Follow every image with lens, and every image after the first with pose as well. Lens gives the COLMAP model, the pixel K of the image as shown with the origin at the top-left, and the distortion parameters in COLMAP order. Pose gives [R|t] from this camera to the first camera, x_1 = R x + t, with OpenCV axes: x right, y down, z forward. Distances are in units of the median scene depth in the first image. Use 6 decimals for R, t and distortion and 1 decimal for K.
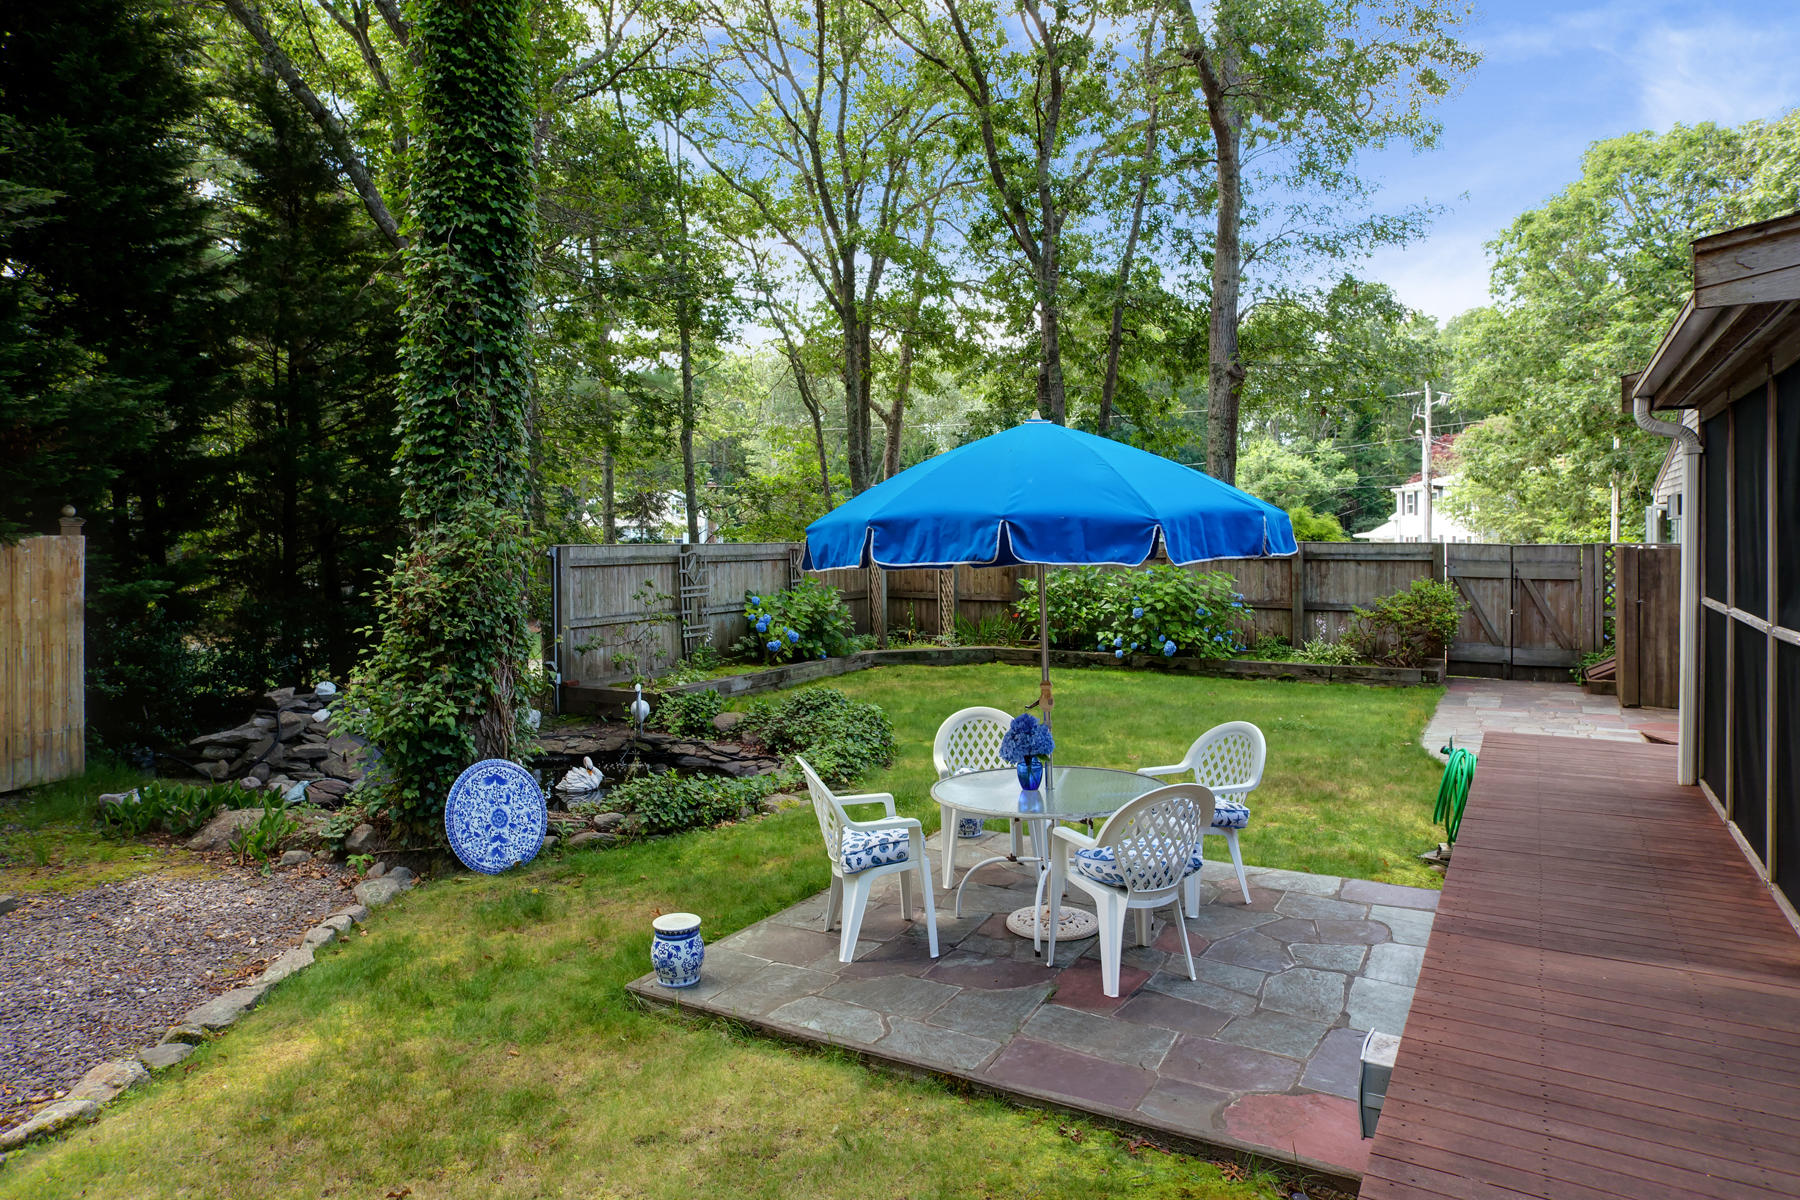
lens RADIAL K [[1112.9, 0, 896.0], [0, 1112.9, 542.4], [0, 0, 1]] dist [-0.062371, 0.042384]
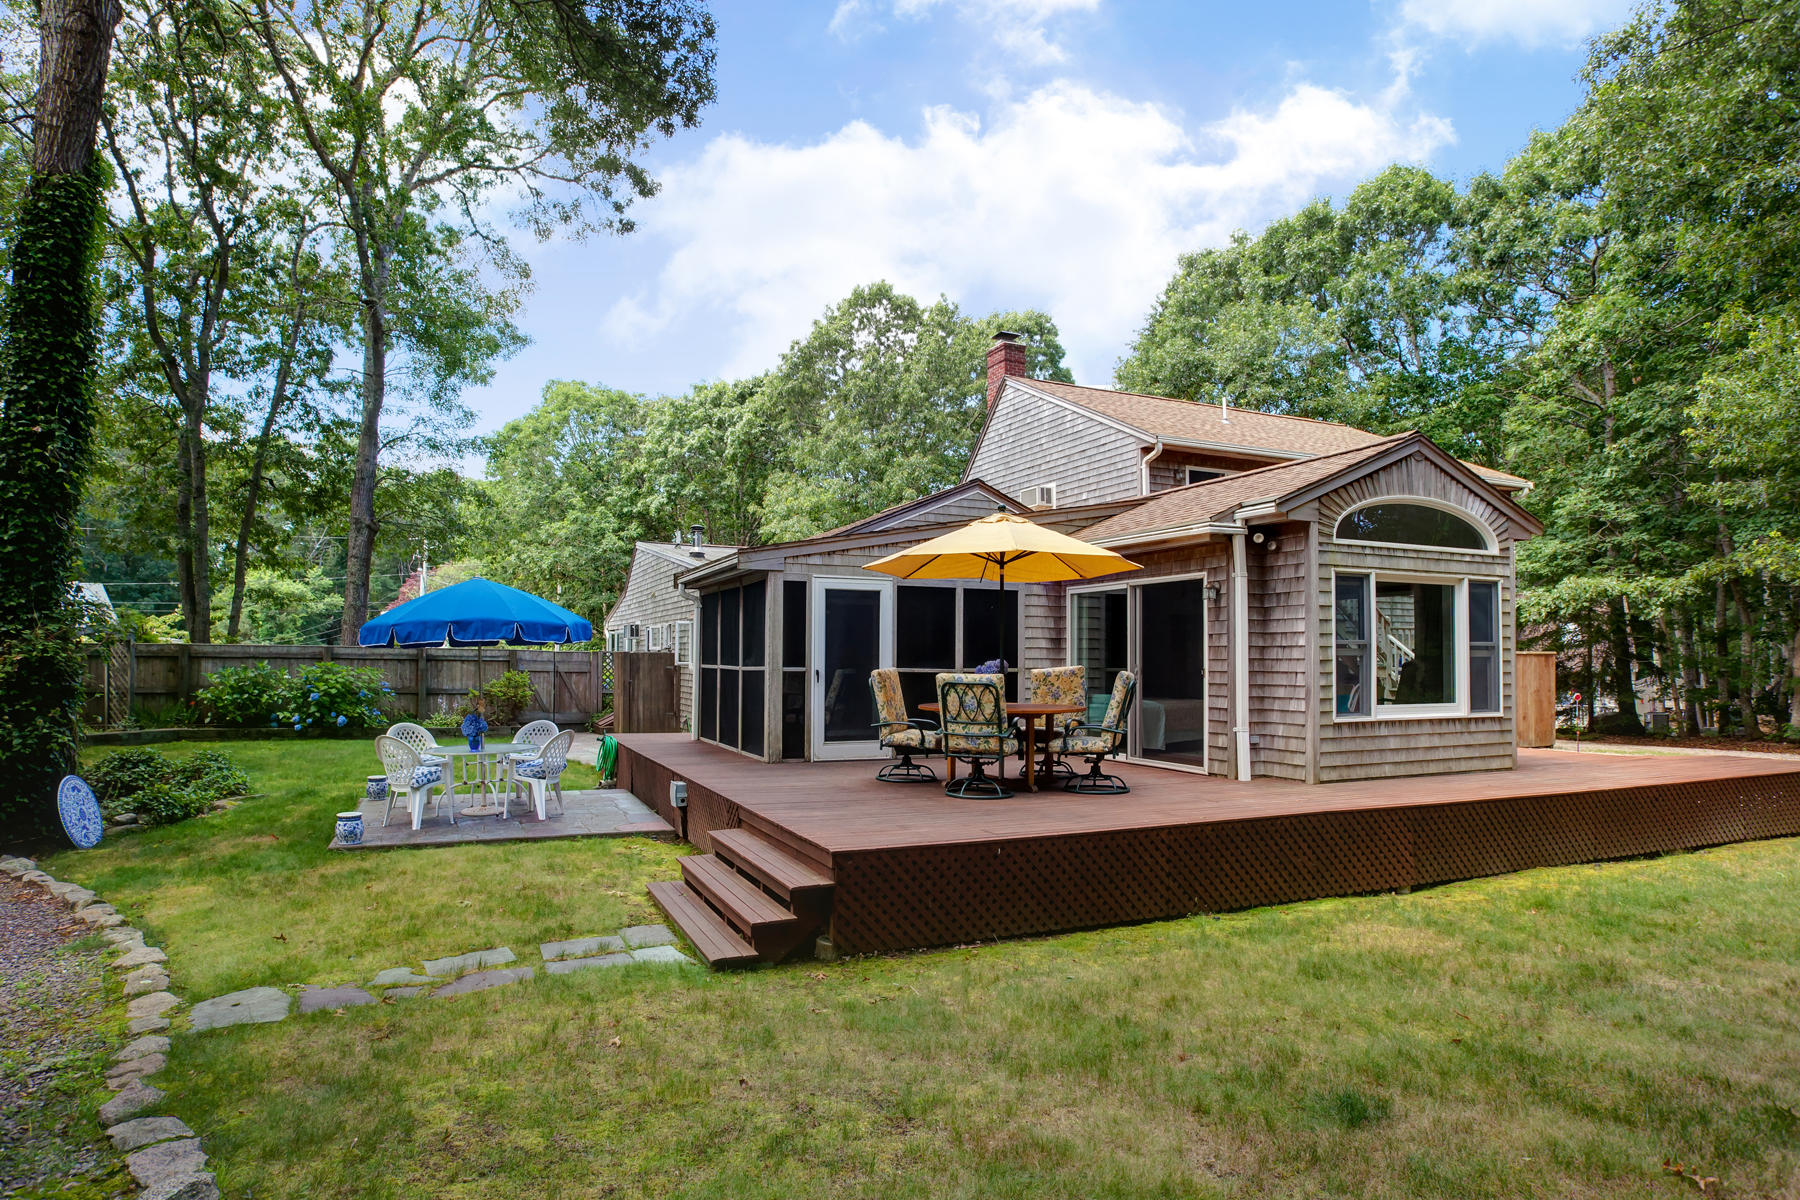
lens RADIAL K [[1001.6, 0, 866.0], [0, 1001.6, 611.2], [0, 0, 1]] dist [-0.073533, 0.065059]
pose [[0.598567, 0.048772, 0.799587, -0.346095], [-0.007166, 0.998431, -0.055537, 0.020379], [-0.801041, 0.027513, 0.597977, -0.269799]]
